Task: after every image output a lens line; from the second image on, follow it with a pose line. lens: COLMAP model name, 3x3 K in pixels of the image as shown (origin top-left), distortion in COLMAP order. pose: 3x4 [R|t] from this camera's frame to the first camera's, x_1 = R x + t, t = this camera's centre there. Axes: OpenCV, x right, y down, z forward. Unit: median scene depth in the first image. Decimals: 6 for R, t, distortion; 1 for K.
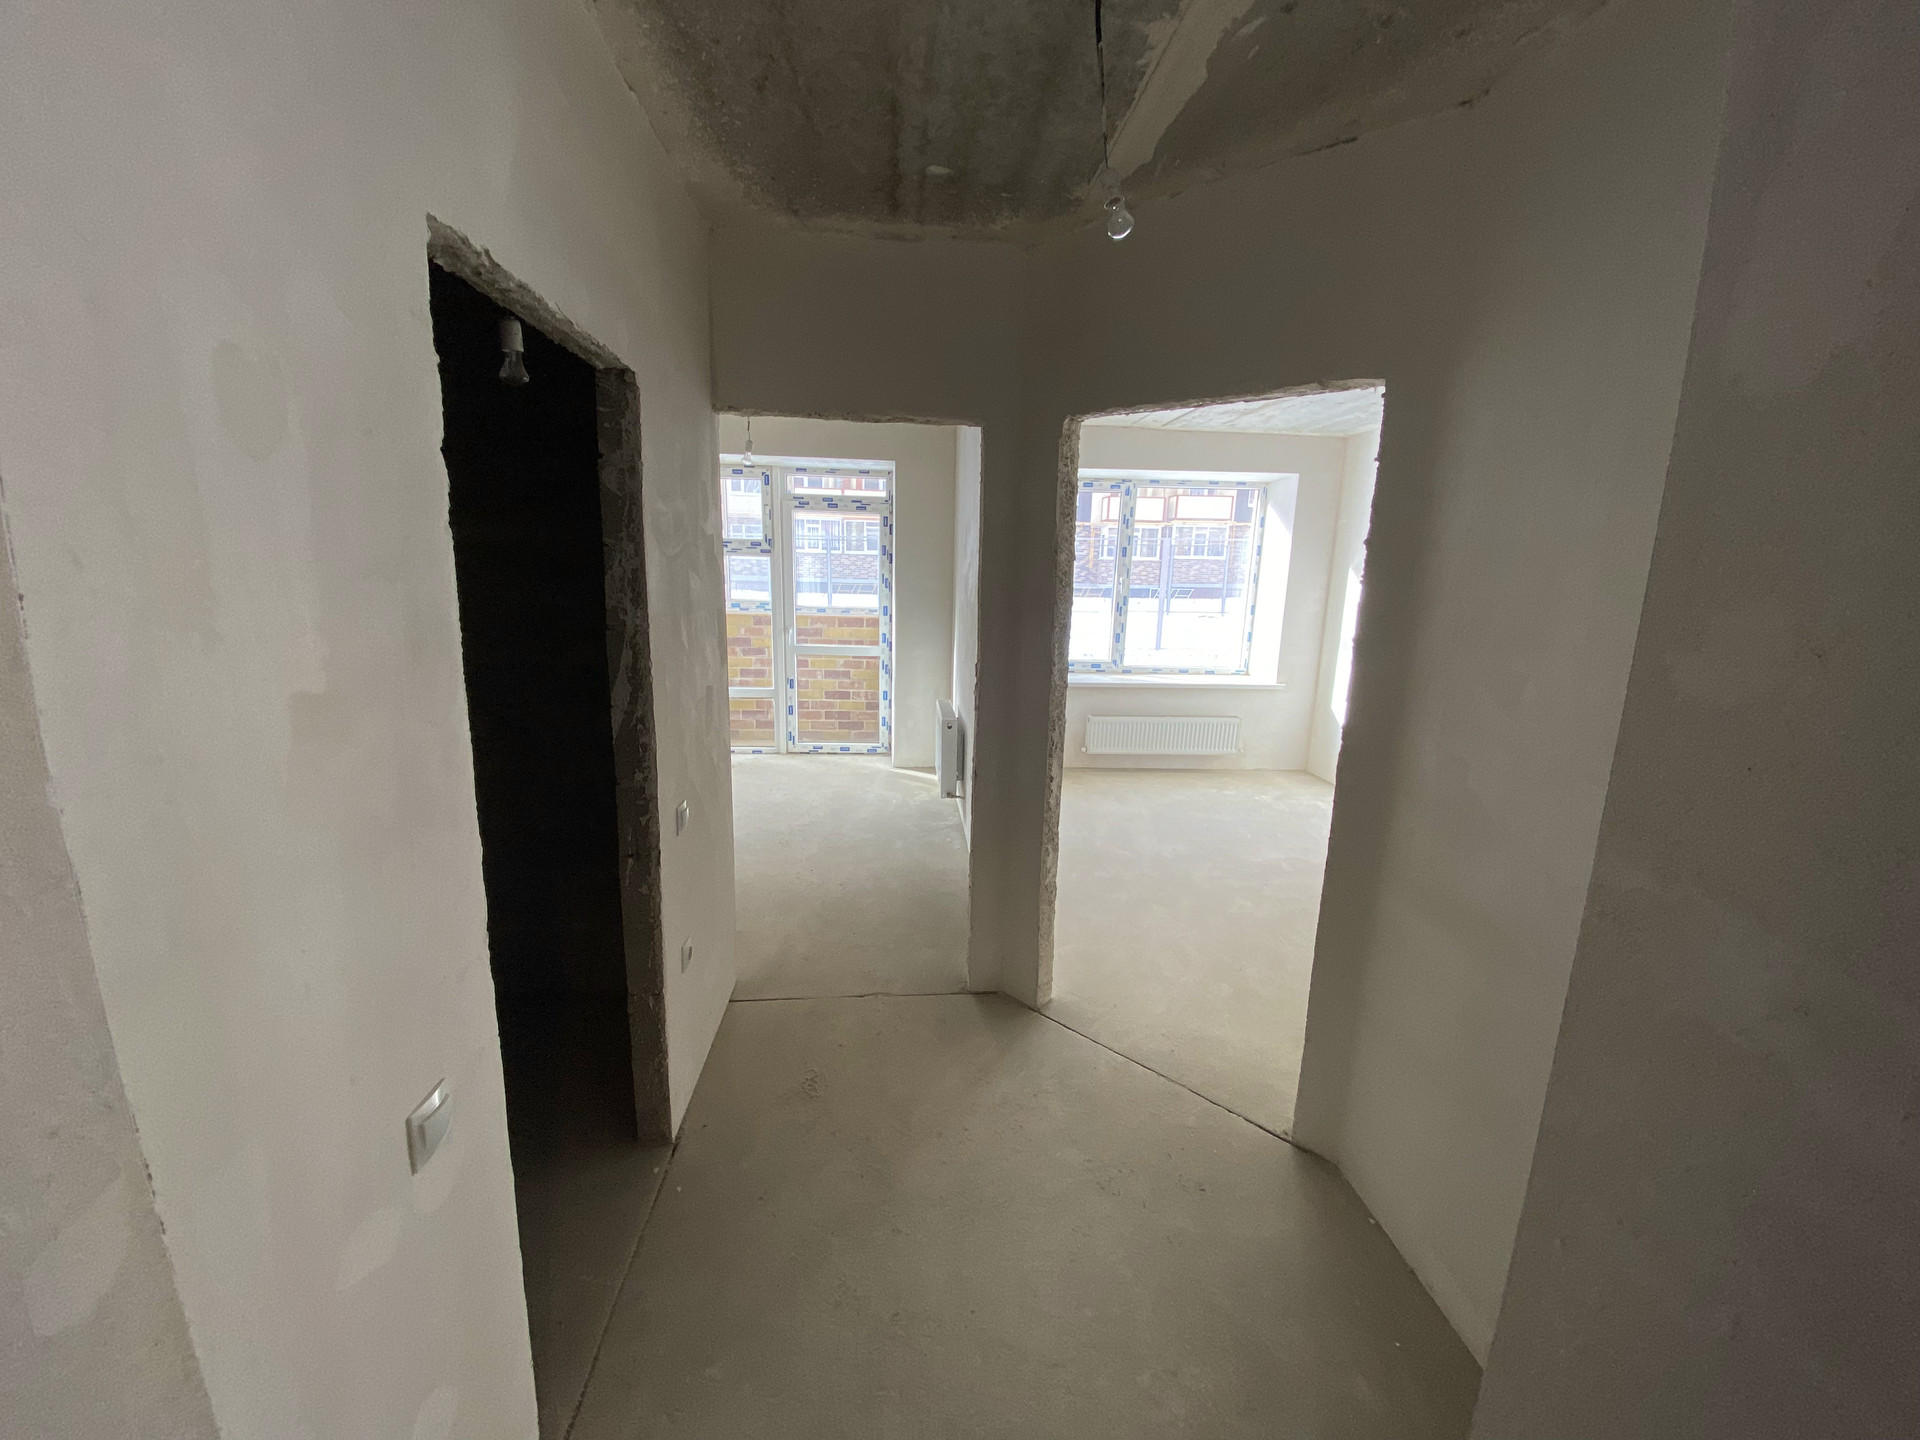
lens RADIAL K [[769.9, 0, 949.9], [0, 769.9, 715.3], [0, 0, 1]] dist [0.035147, -0.034774]
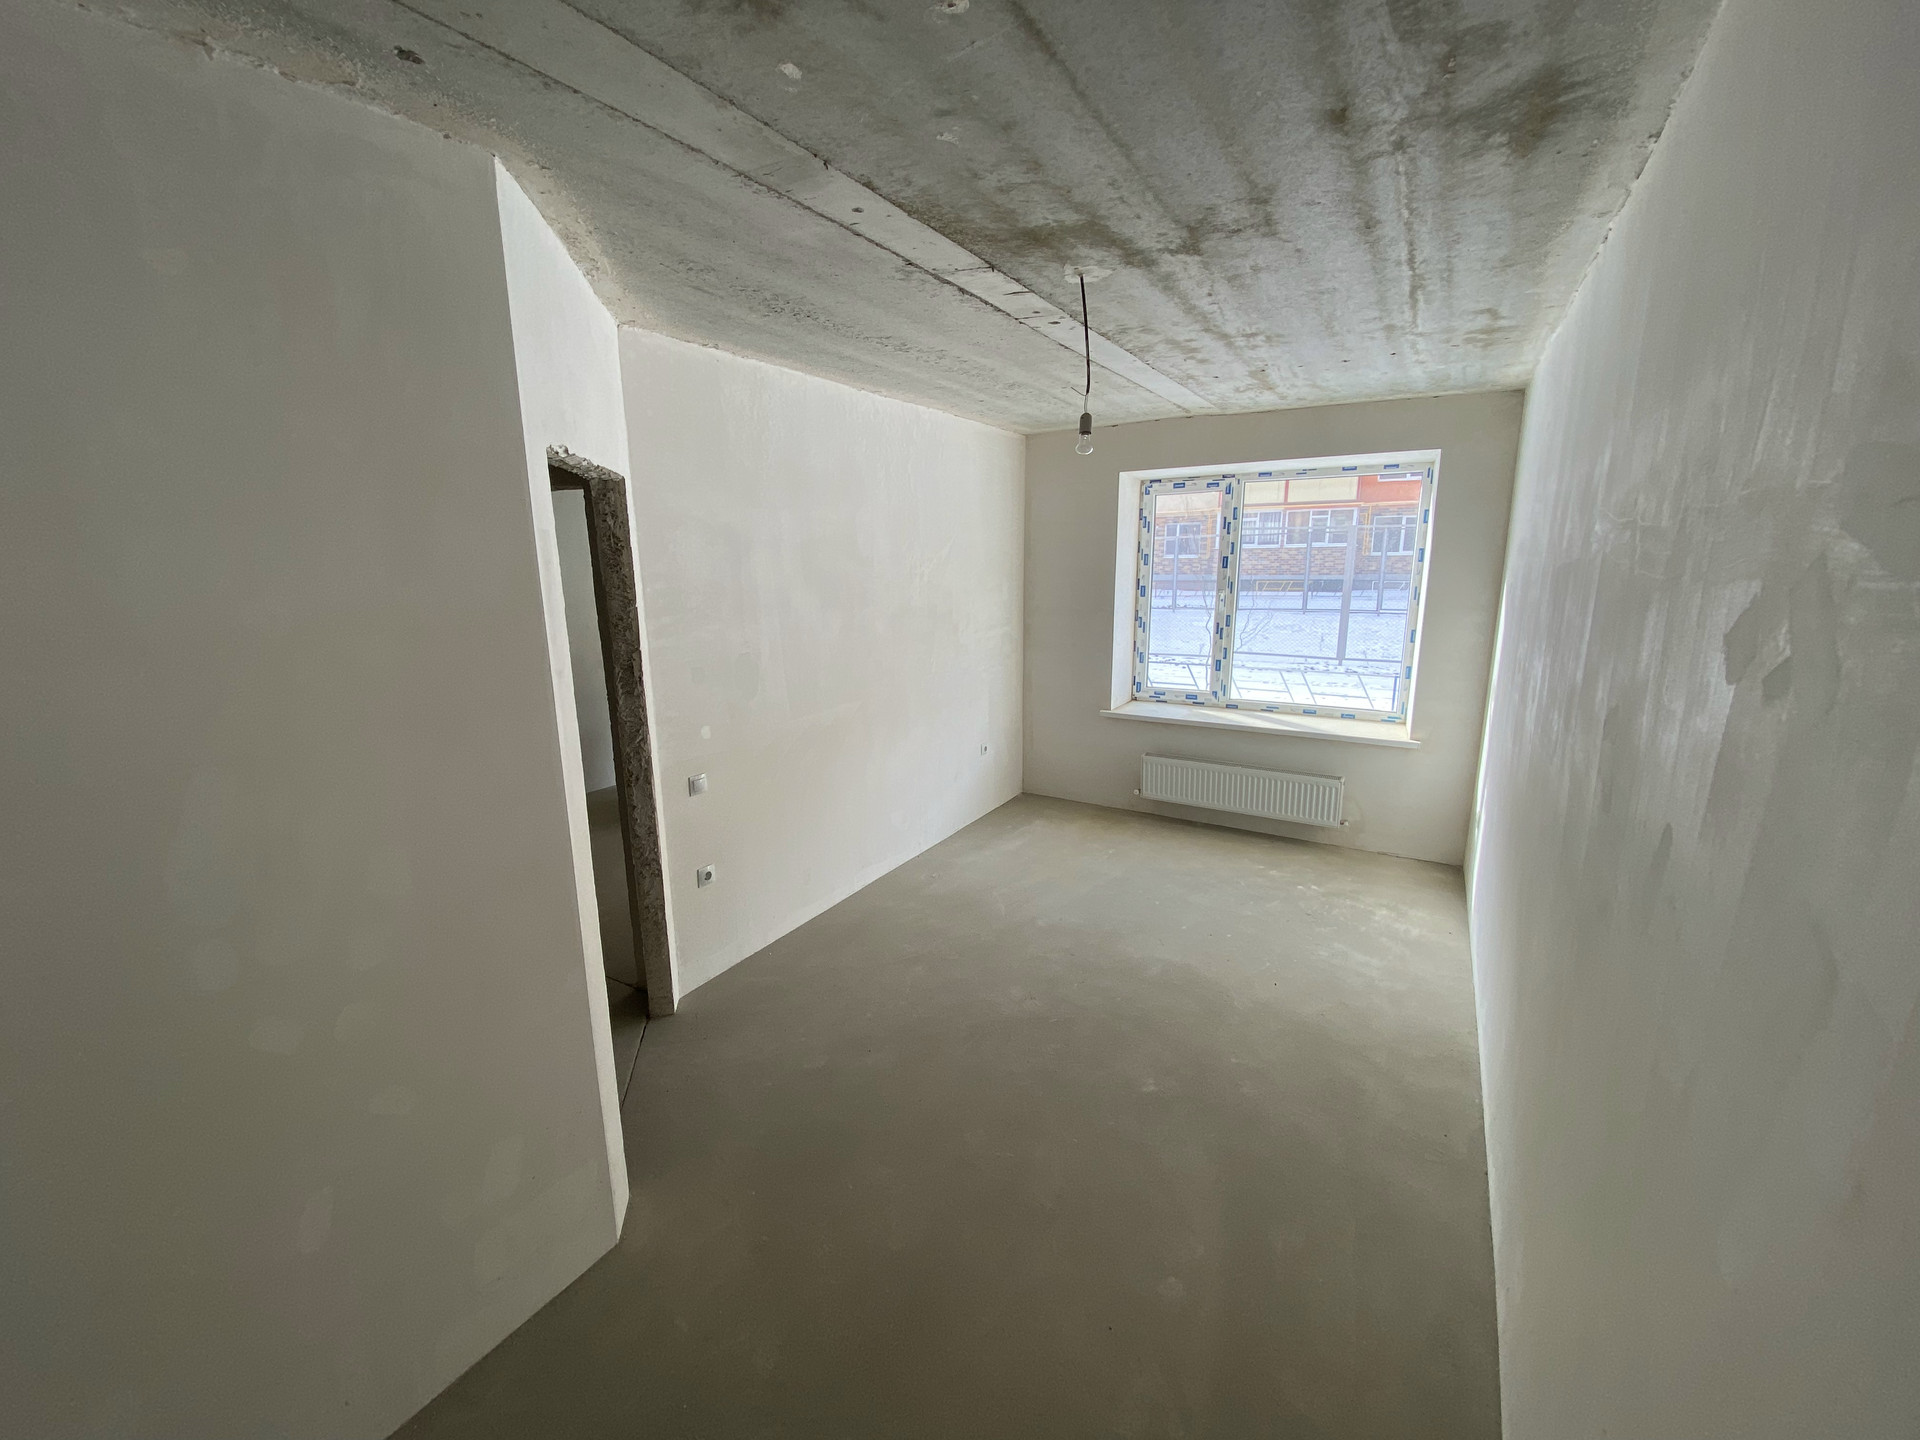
lens RADIAL K [[769.9, 0, 949.9], [0, 769.9, 715.3], [0, 0, 1]] dist [0.035147, -0.034774]
pose [[0.811490, 0.088645, -0.577604, 1.024059], [-0.084750, 0.995830, 0.033763, -0.109791], [0.578188, 0.021554, 0.815619, 0.336946]]
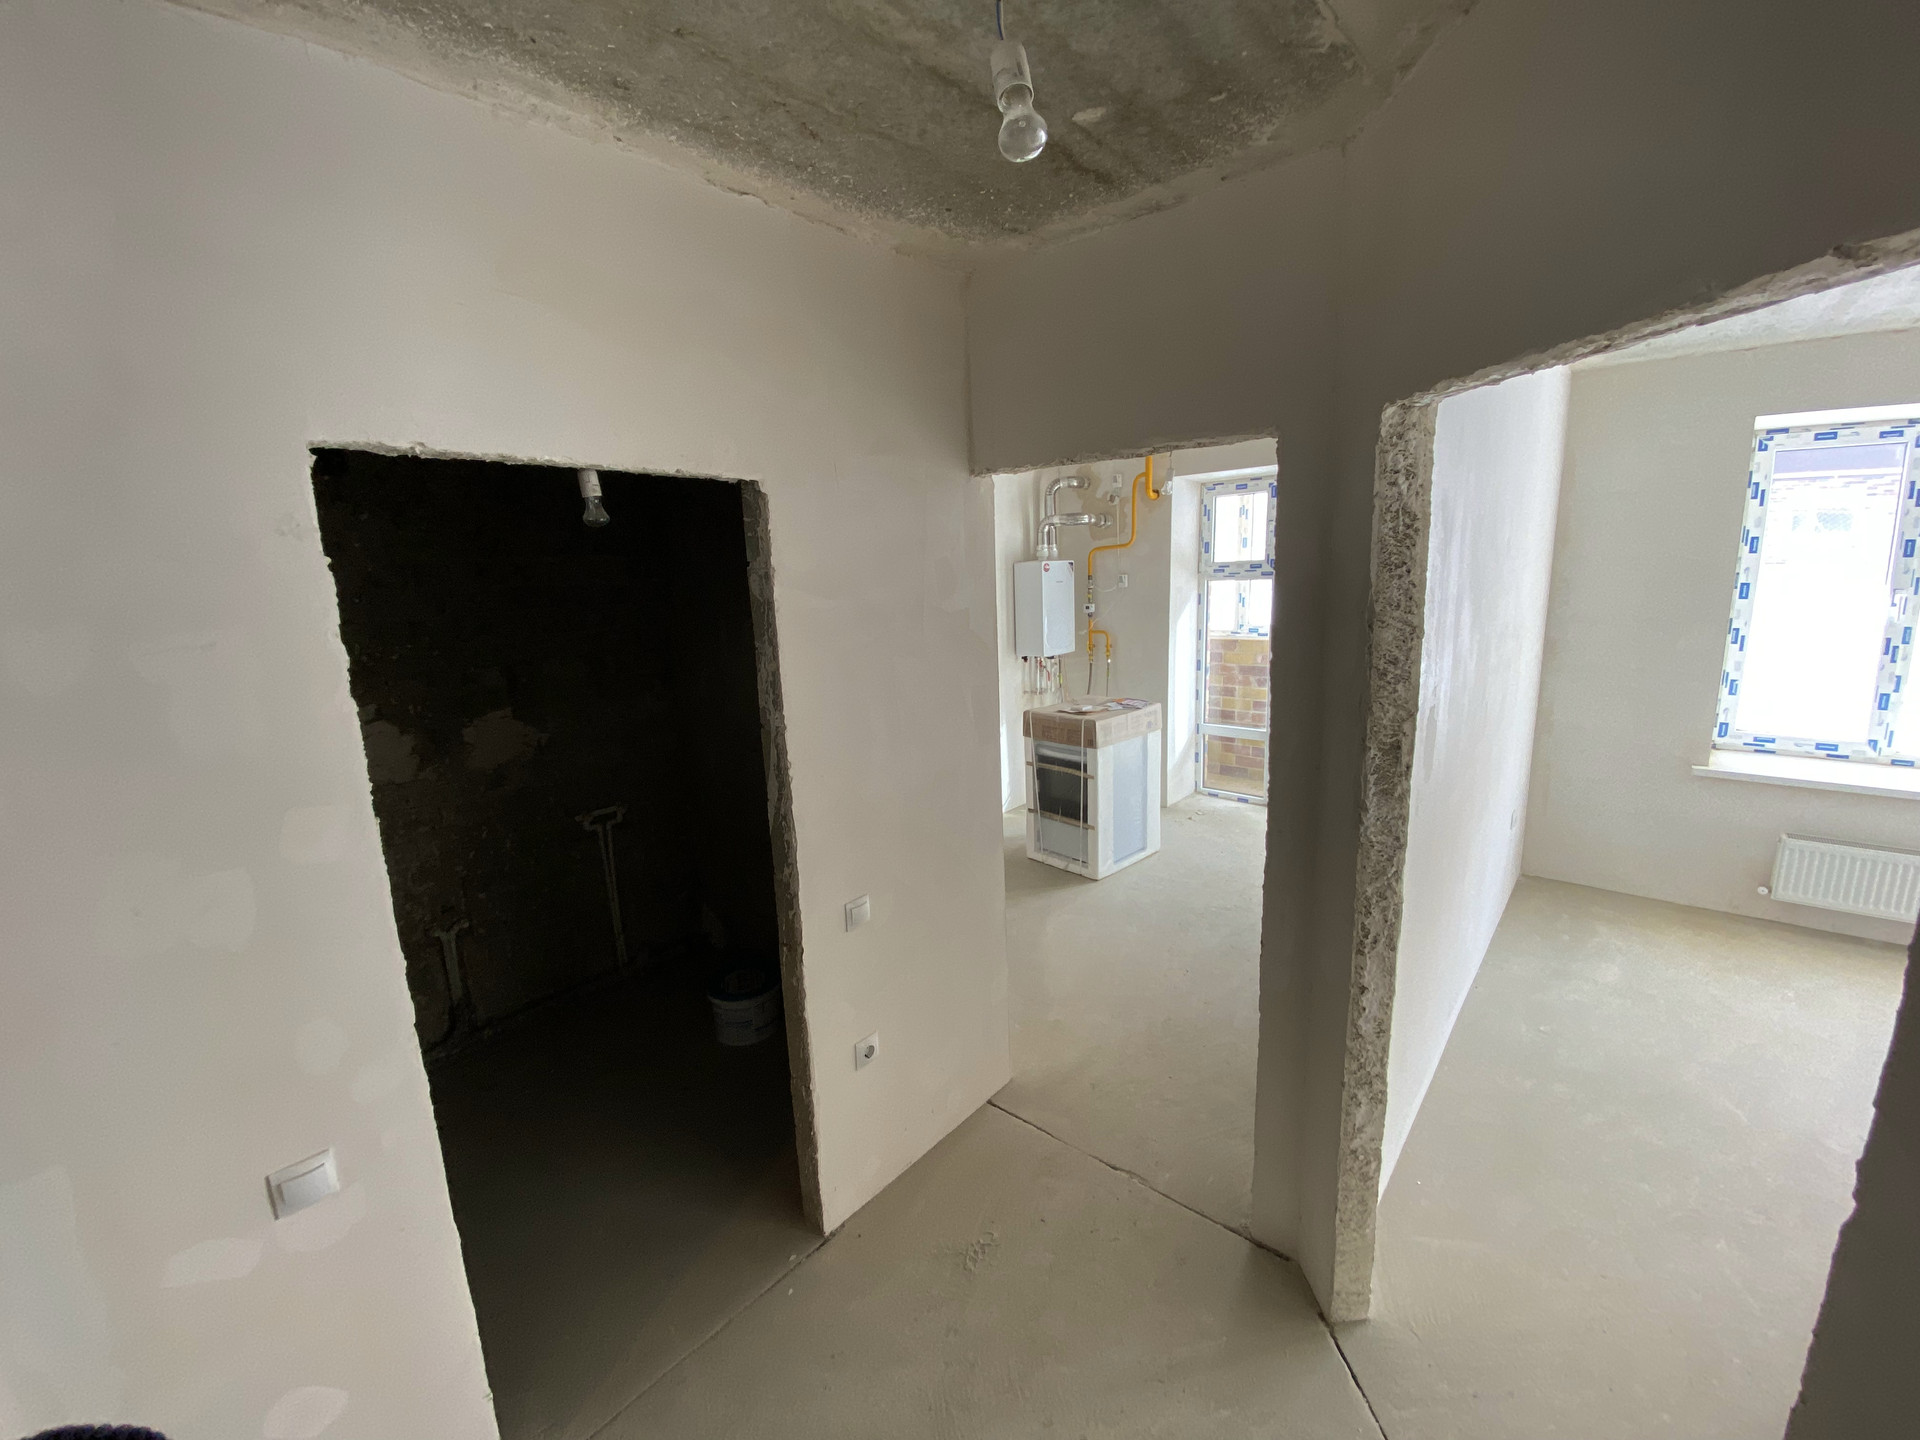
lens RADIAL K [[770.7, 0, 947.3], [0, 770.7, 716.4], [0, 0, 1]] dist [0.030789, -0.024623]
pose [[0.700026, 0.085042, -0.709036, 0.296923], [-0.082584, 0.995863, 0.037910, -0.119466], [0.709326, 0.032017, 0.704153, 0.290890]]
